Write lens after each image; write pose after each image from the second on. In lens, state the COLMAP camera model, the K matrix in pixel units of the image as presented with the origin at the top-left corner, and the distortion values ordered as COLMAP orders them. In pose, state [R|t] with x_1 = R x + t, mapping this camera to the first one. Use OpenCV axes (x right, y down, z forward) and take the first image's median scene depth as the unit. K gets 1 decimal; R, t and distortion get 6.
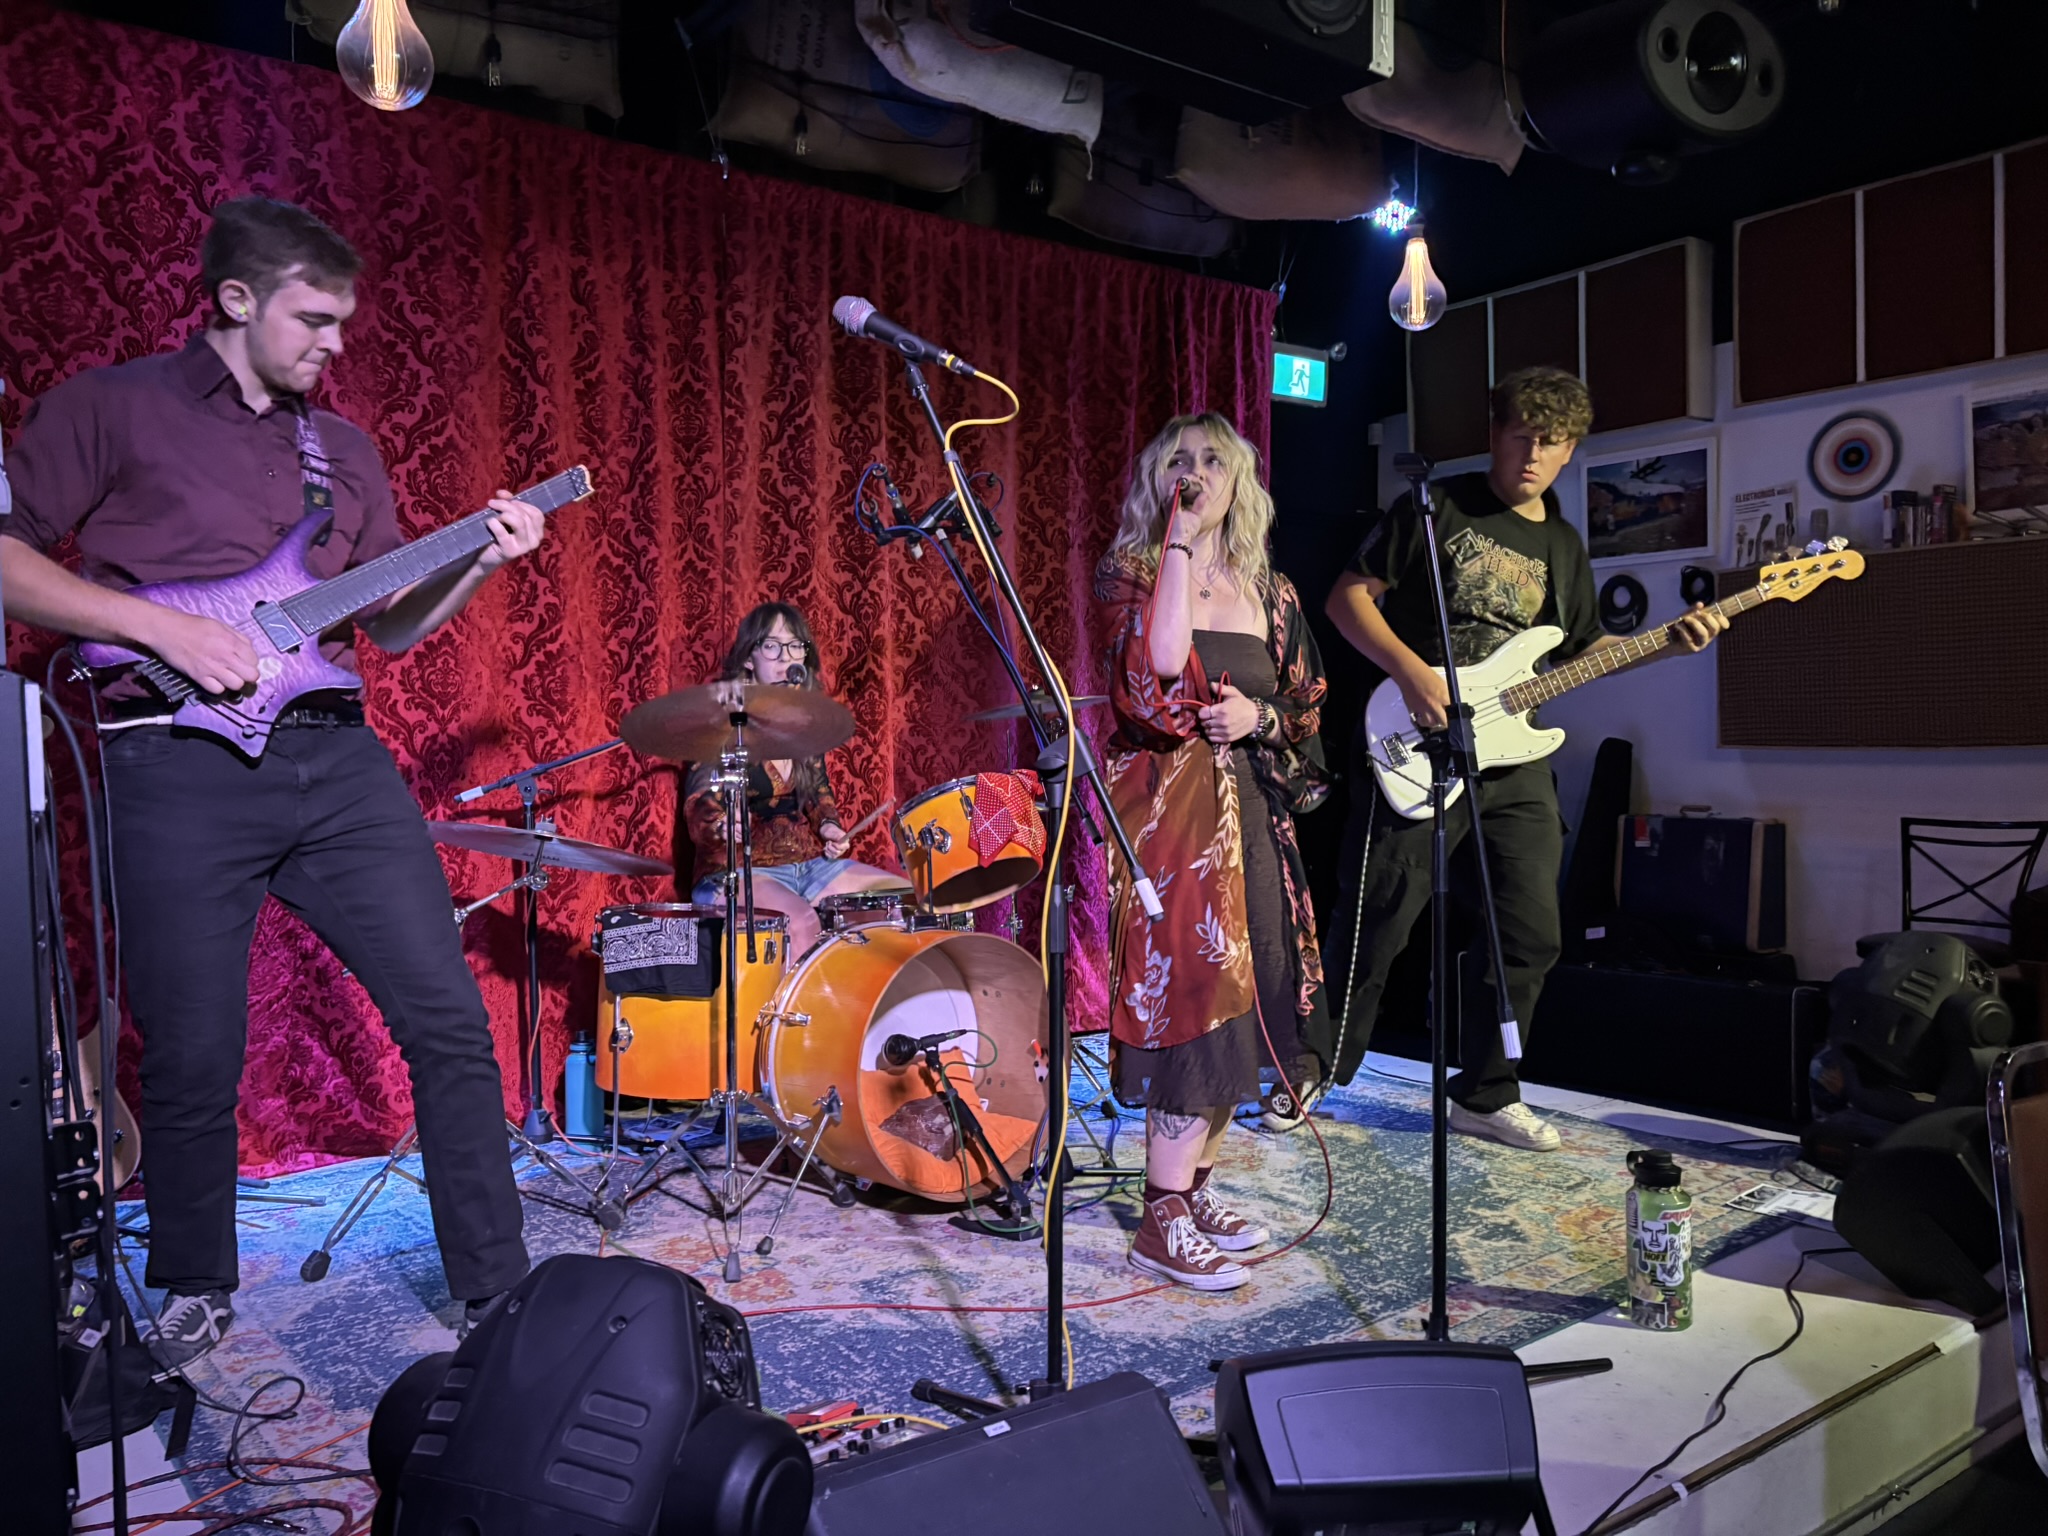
lens RADIAL K [[1559.8, 0, 1025.0], [0, 1559.8, 781.8], [0, 0, 1]] dist [0.053409, -0.043643]
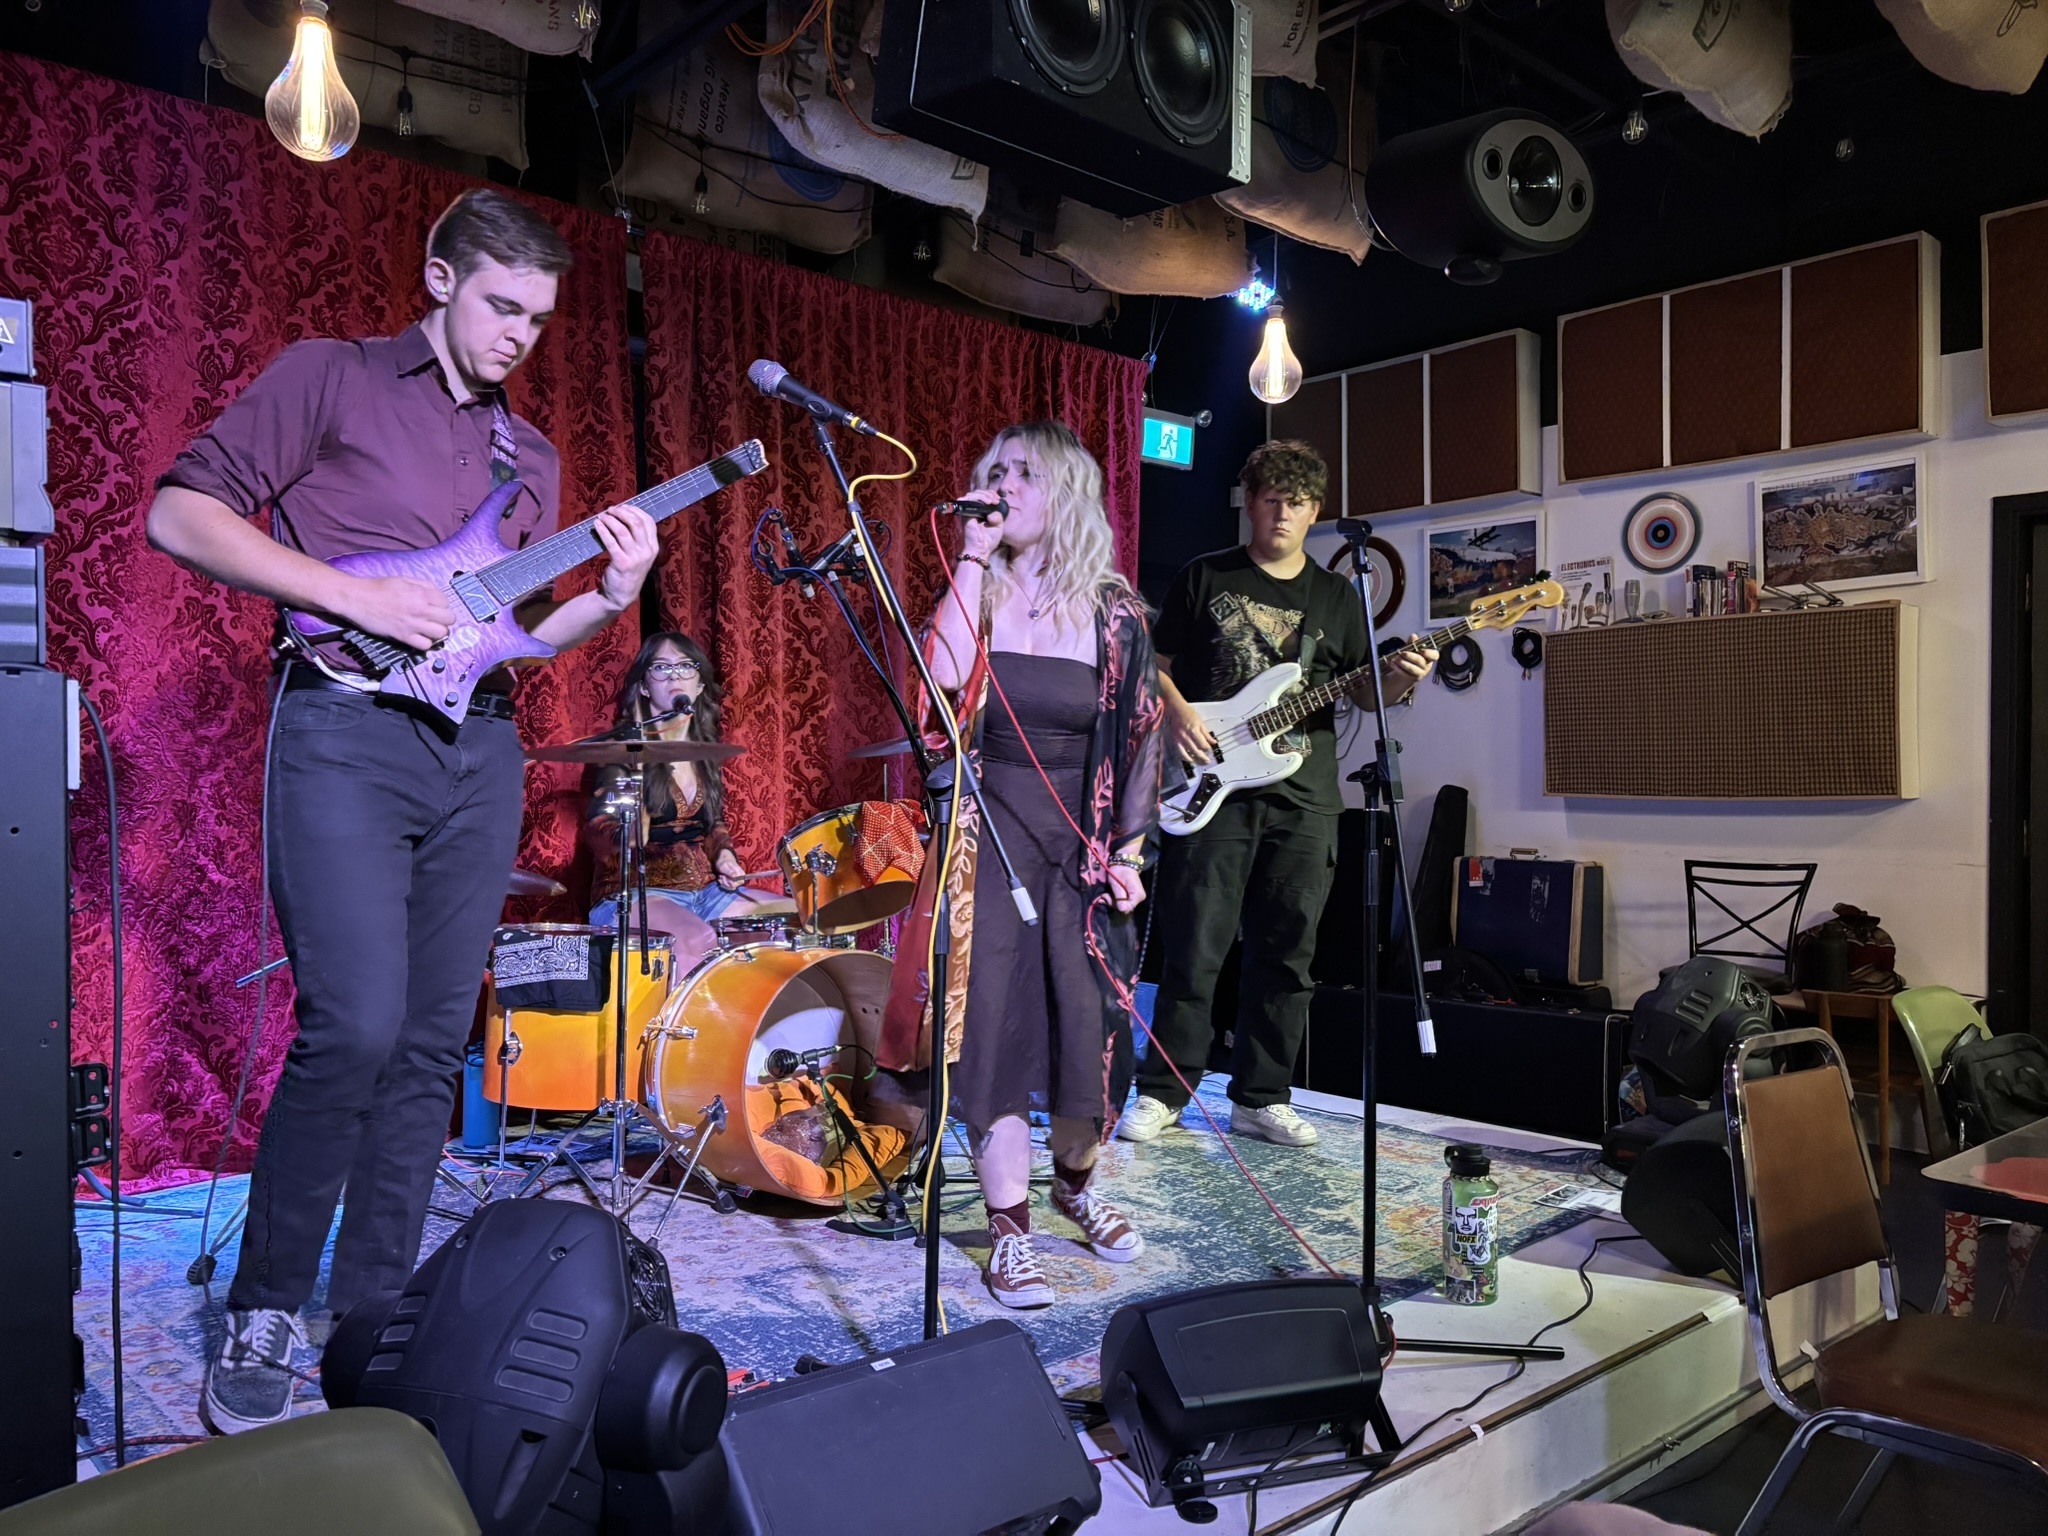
lens RADIAL K [[1559.8, 0, 1037.2], [0, 1559.8, 775.7], [0, 0, 1]] dist [0.053409, -0.043643]
pose [[0.995698, 0.019275, 0.090630, -0.007537], [-0.016206, 0.999274, -0.034481, 0.010612], [-0.091229, 0.032864, 0.995288, -0.062730]]
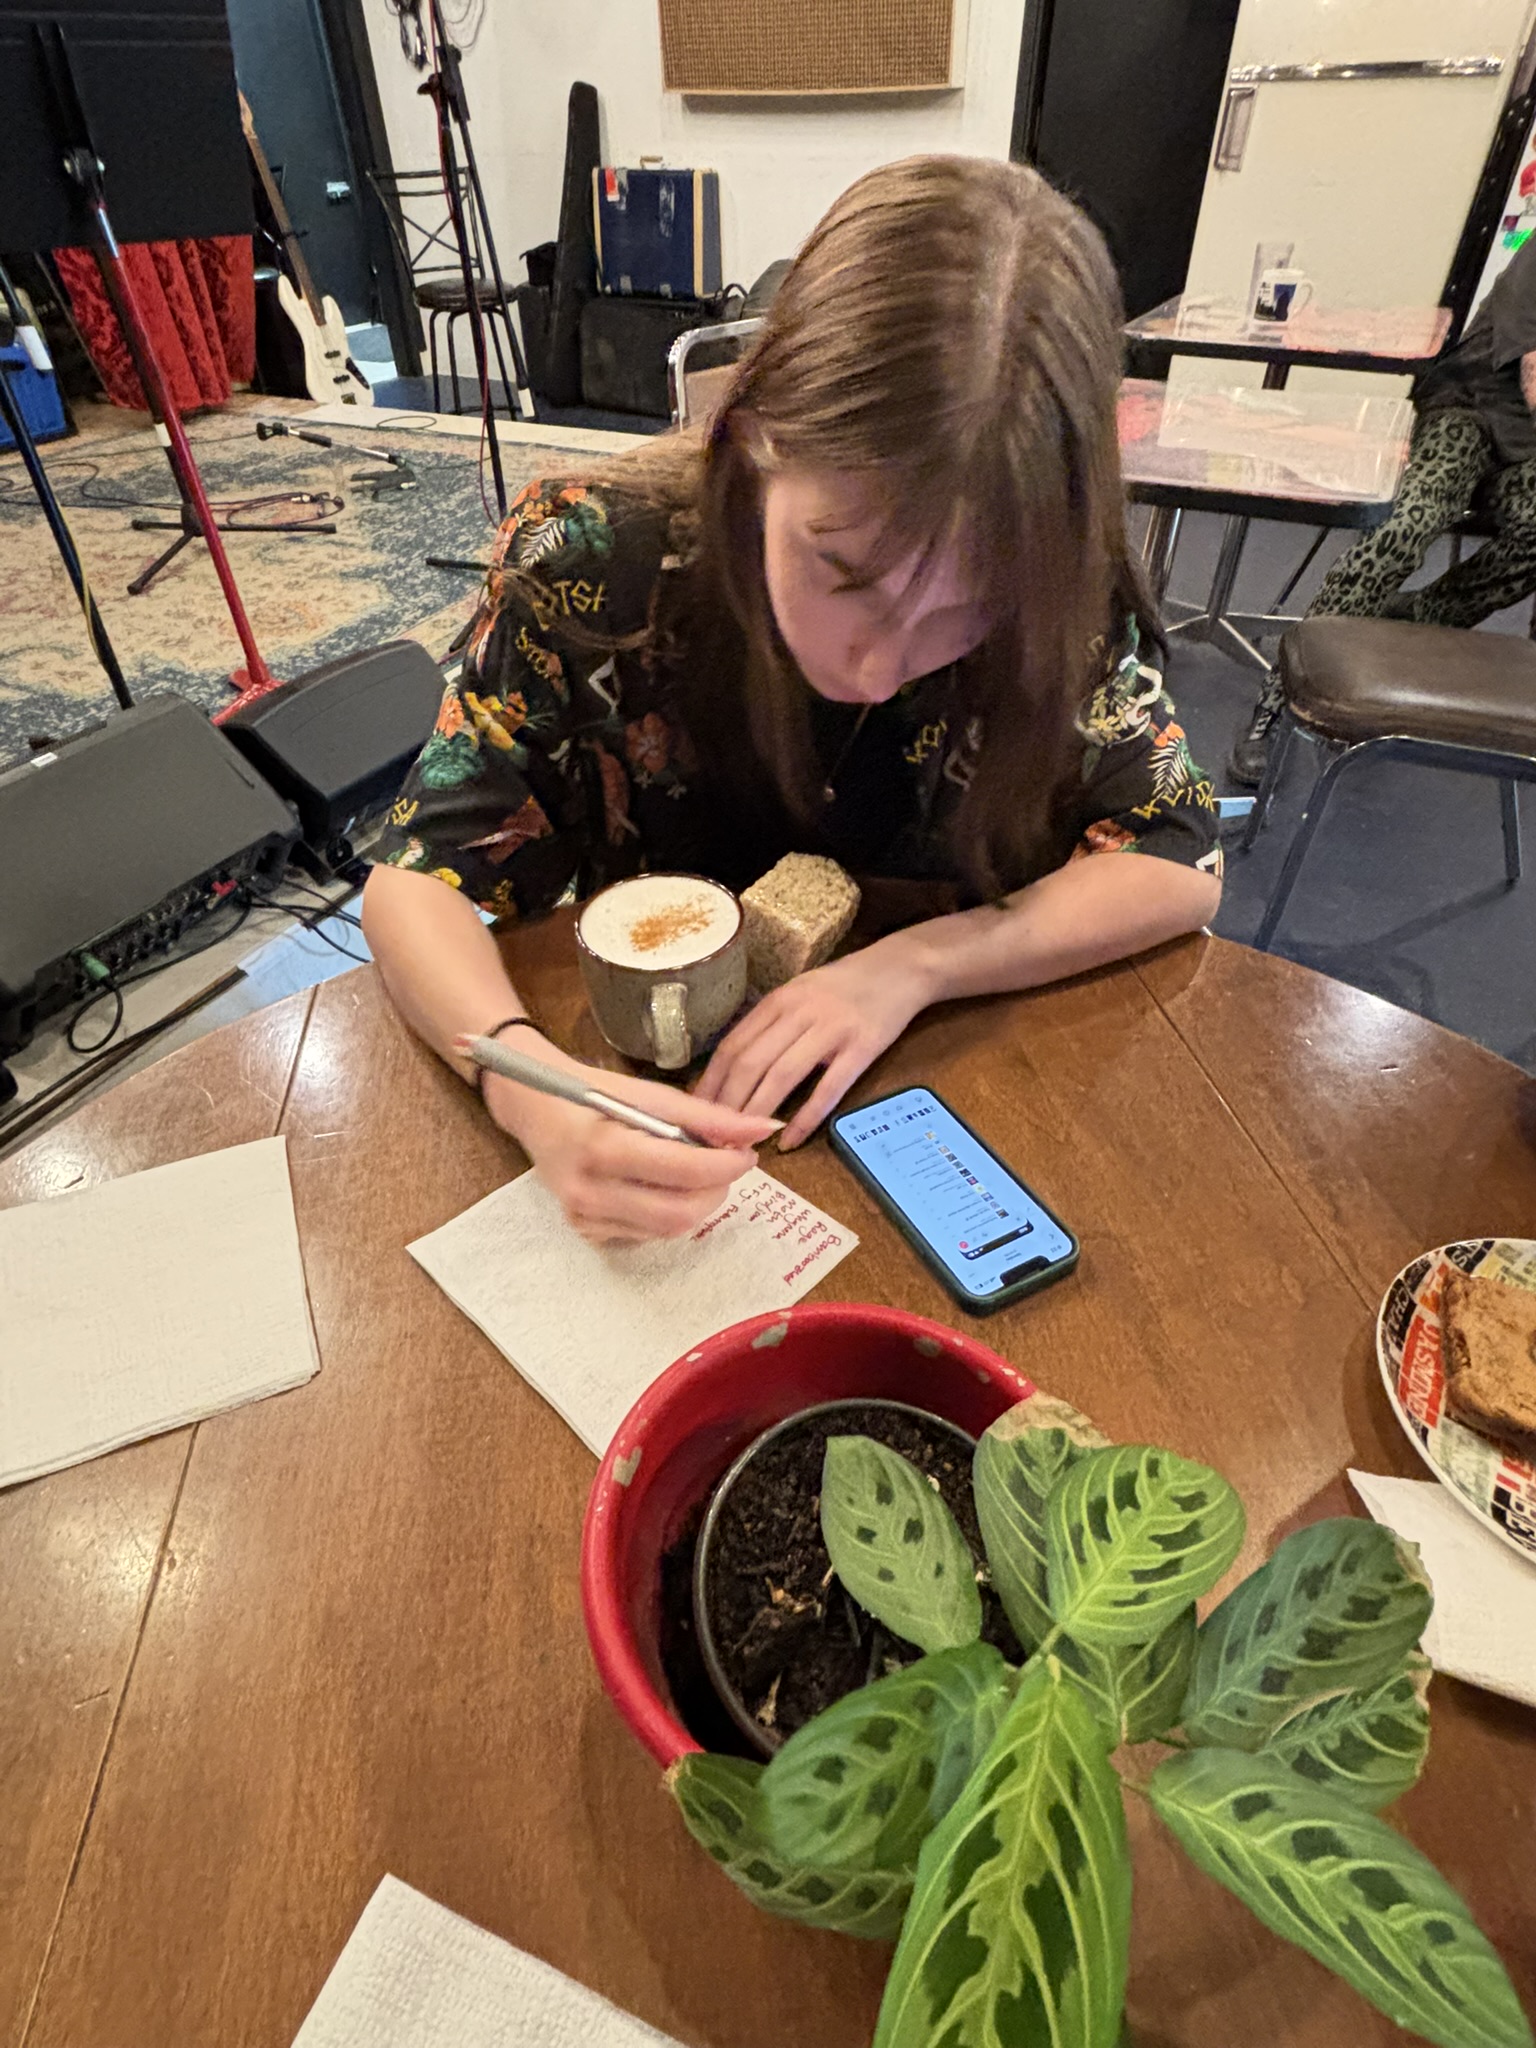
lens RADIAL K [[1072.5, 0, 774.0], [0, 1072.5, 1017.7], [0, 0, 1]] dist [-0.012208, 0.000690]
pose [[0.893544, -0.289330, 0.343320, 0.060048], [0.011848, 0.779600, 0.626166, 0.028707], [-0.448820, -0.555439, 0.700034, 0.036903]]
